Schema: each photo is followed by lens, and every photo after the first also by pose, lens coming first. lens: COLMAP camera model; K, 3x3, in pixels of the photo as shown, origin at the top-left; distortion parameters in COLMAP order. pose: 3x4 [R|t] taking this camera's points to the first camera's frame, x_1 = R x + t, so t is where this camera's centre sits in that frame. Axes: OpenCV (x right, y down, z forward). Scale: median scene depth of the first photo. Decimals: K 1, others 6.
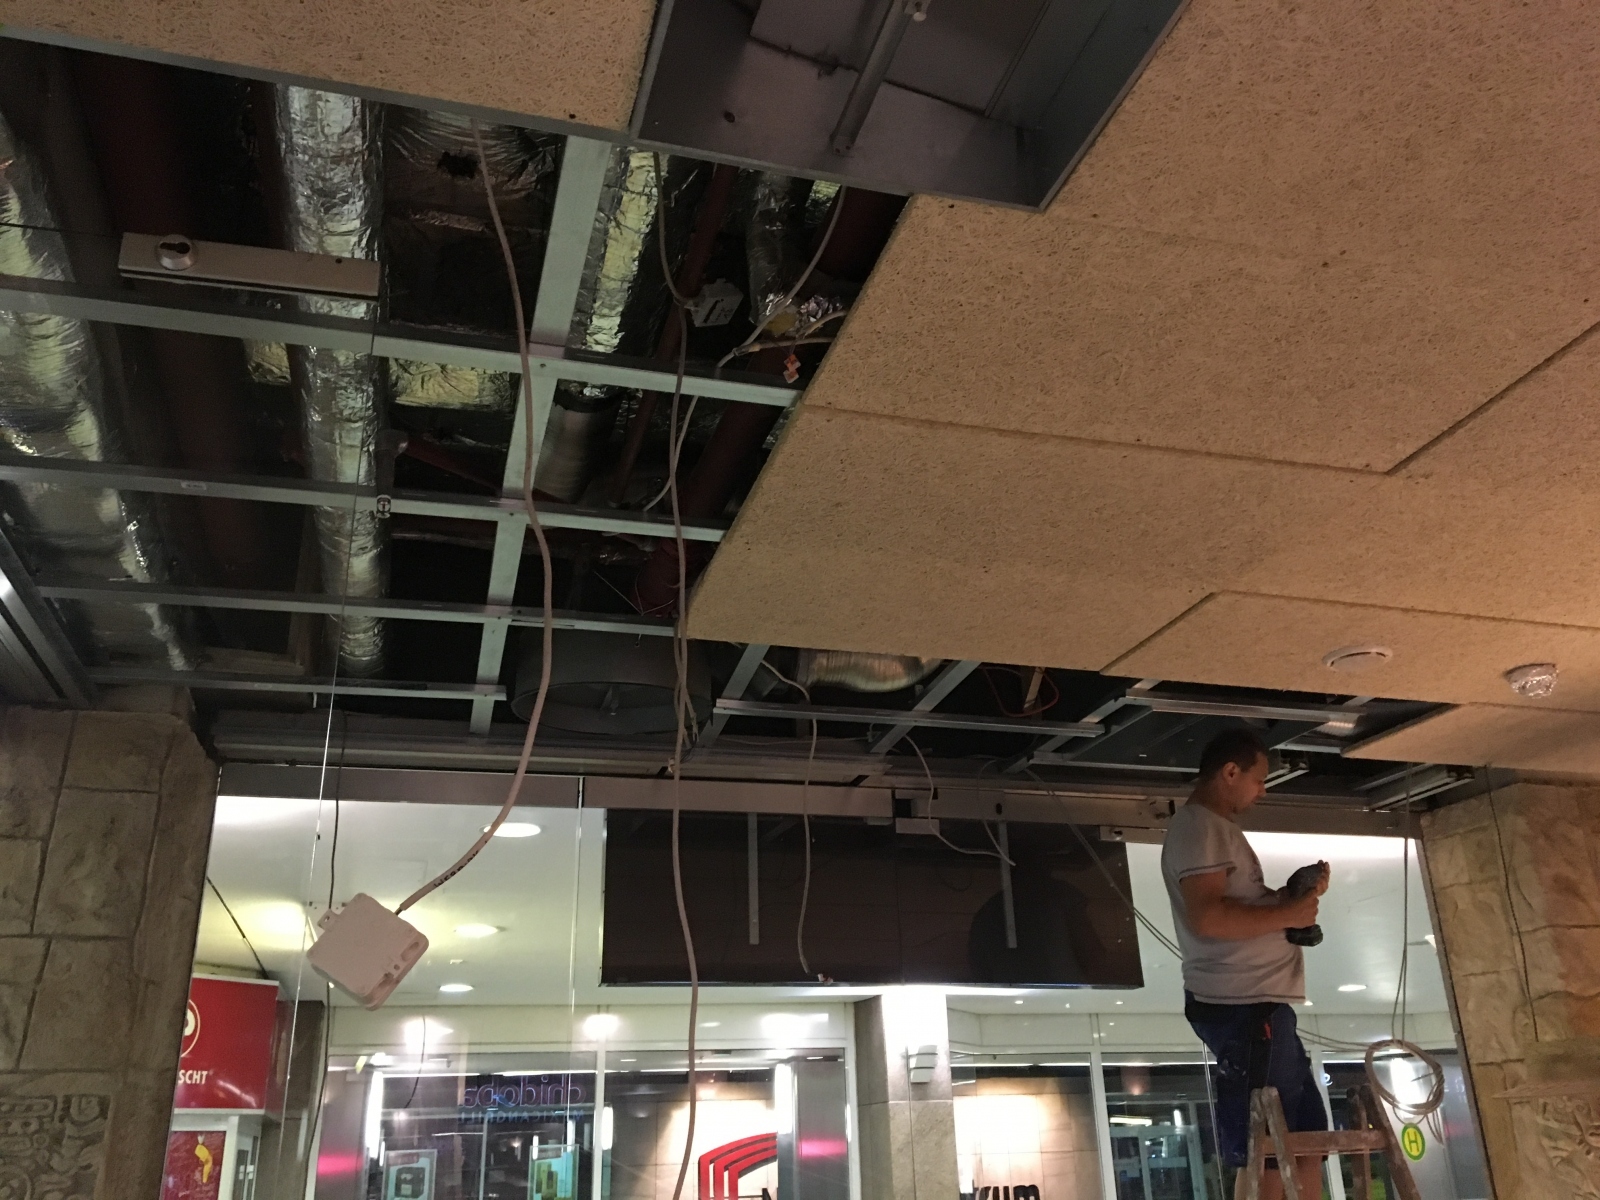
lens RADIAL K [[1346.3, 0, 836.5], [0, 1346.3, 586.9], [0, 0, 1]] dist [0.075282, -0.099982]
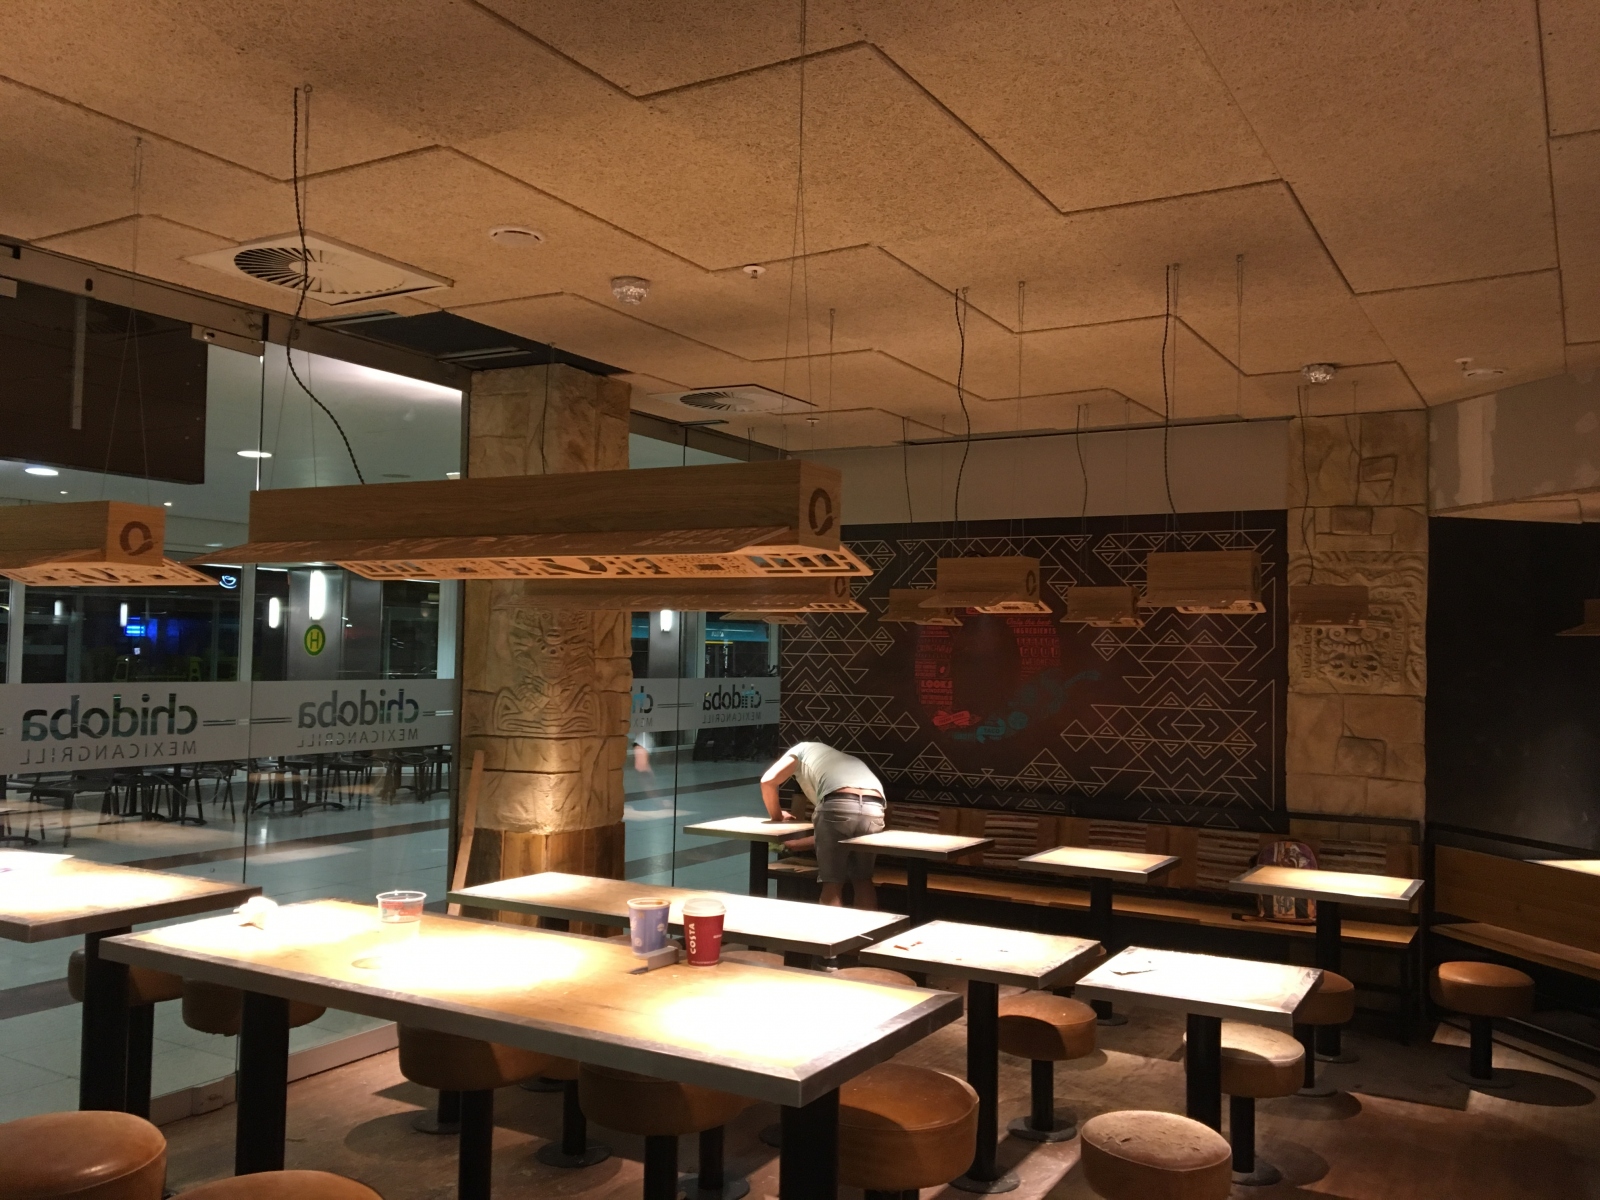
lens RADIAL K [[1346.3, 0, 789.1], [0, 1346.3, 607.5], [0, 0, 1]] dist [0.075282, -0.099982]
pose [[0.735216, 0.071128, 0.674091, -0.145687], [-0.303632, 0.923684, 0.233700, 0.004439], [-0.606024, -0.376495, 0.700704, -0.033334]]
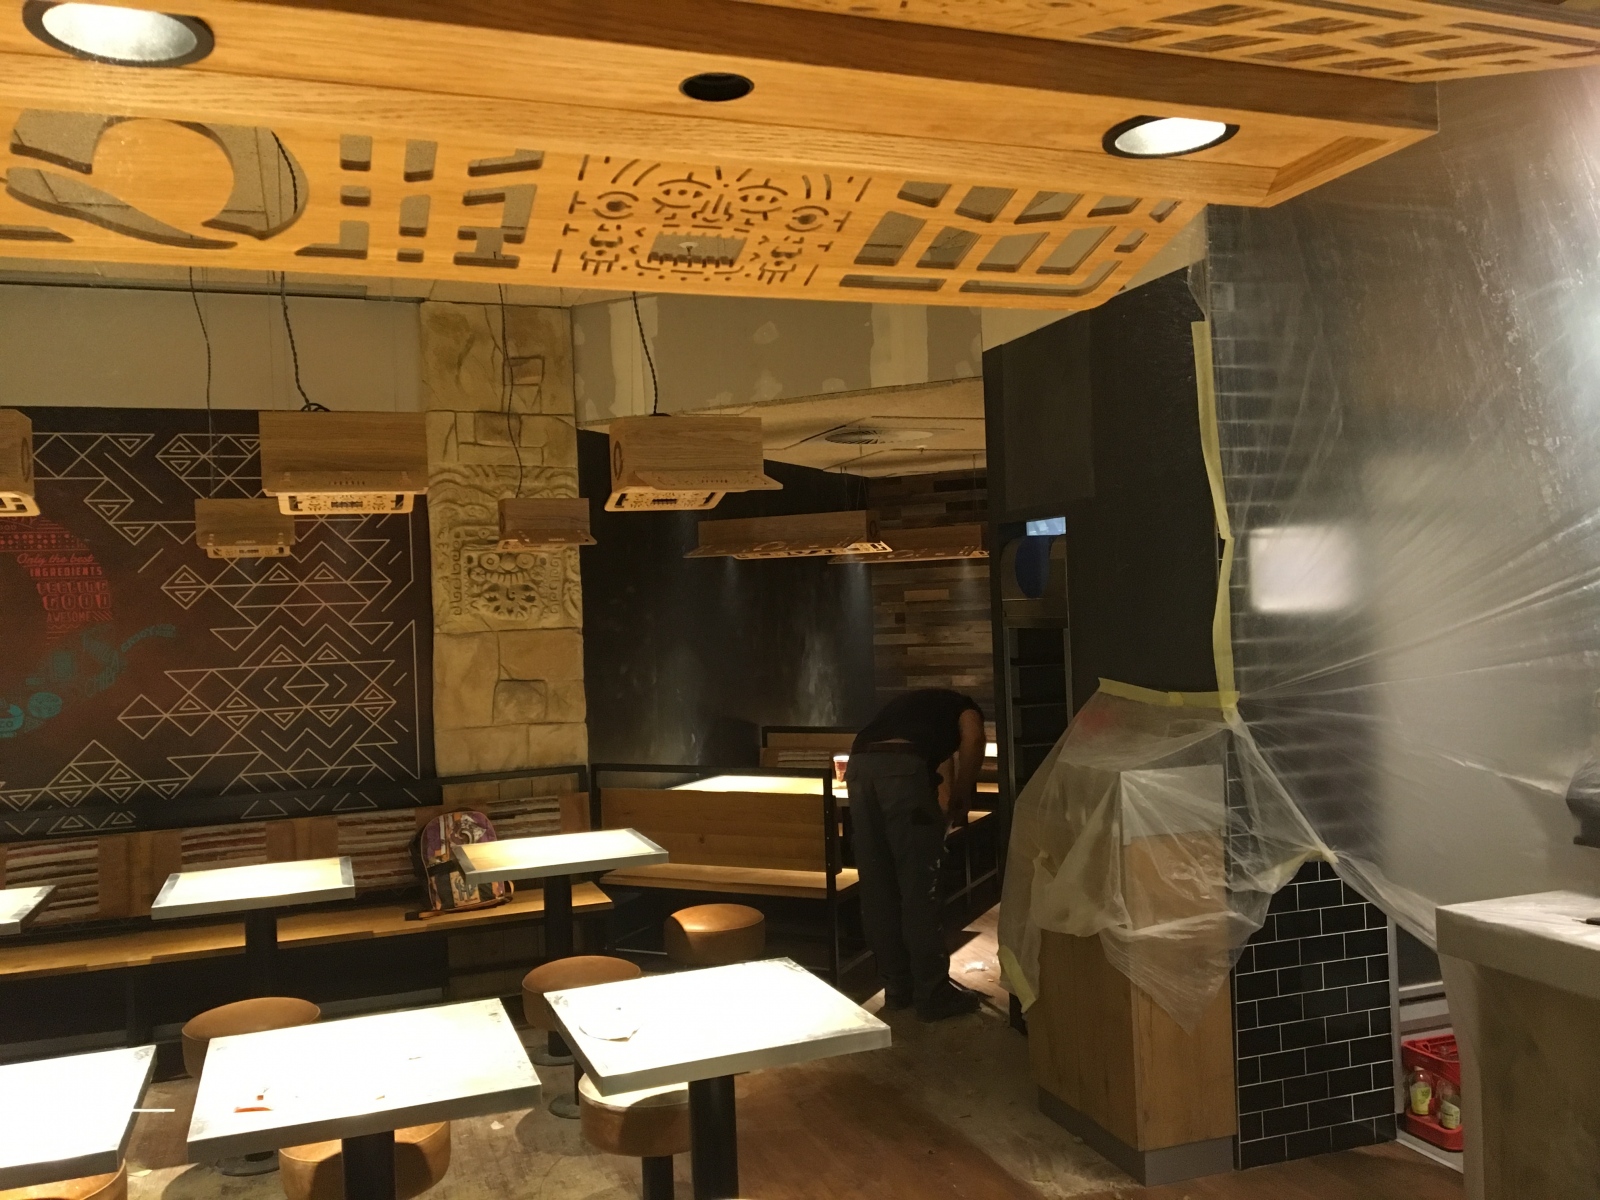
lens RADIAL K [[1346.3, 0, 803.9], [0, 1346.3, 602.4], [0, 0, 1]] dist [0.075282, -0.099982]
pose [[-0.047063, 0.035700, 0.998254, 0.020686], [-0.350873, 0.935088, -0.049983, 0.188330], [-0.935239, -0.352613, -0.031482, 0.376755]]
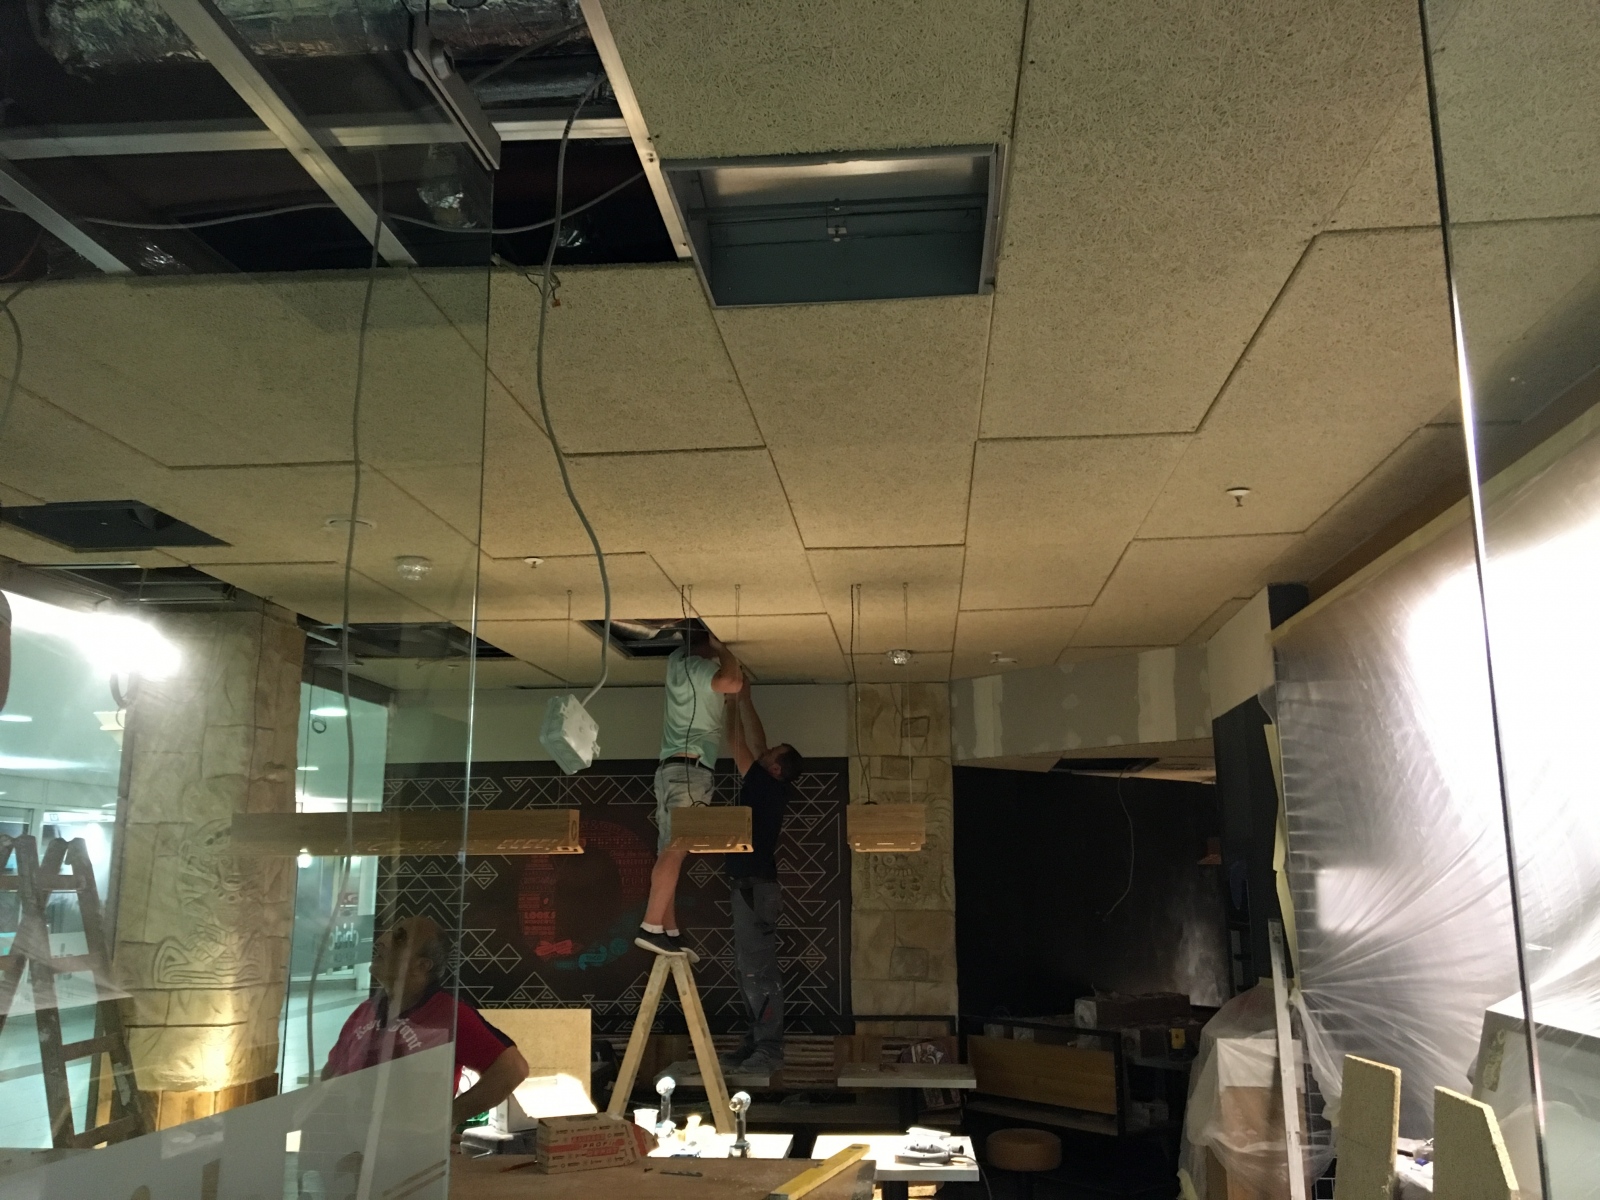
lens RADIAL K [[1346.3, 0, 798.0], [0, 1346.3, 598.7], [0, 0, 1]] dist [0.075282, -0.099982]
pose [[0.381697, 0.218543, 0.898080, -0.446648], [-0.367165, 0.927544, -0.069662, 0.040746], [-0.848232, -0.303154, 0.434281, 0.055381]]
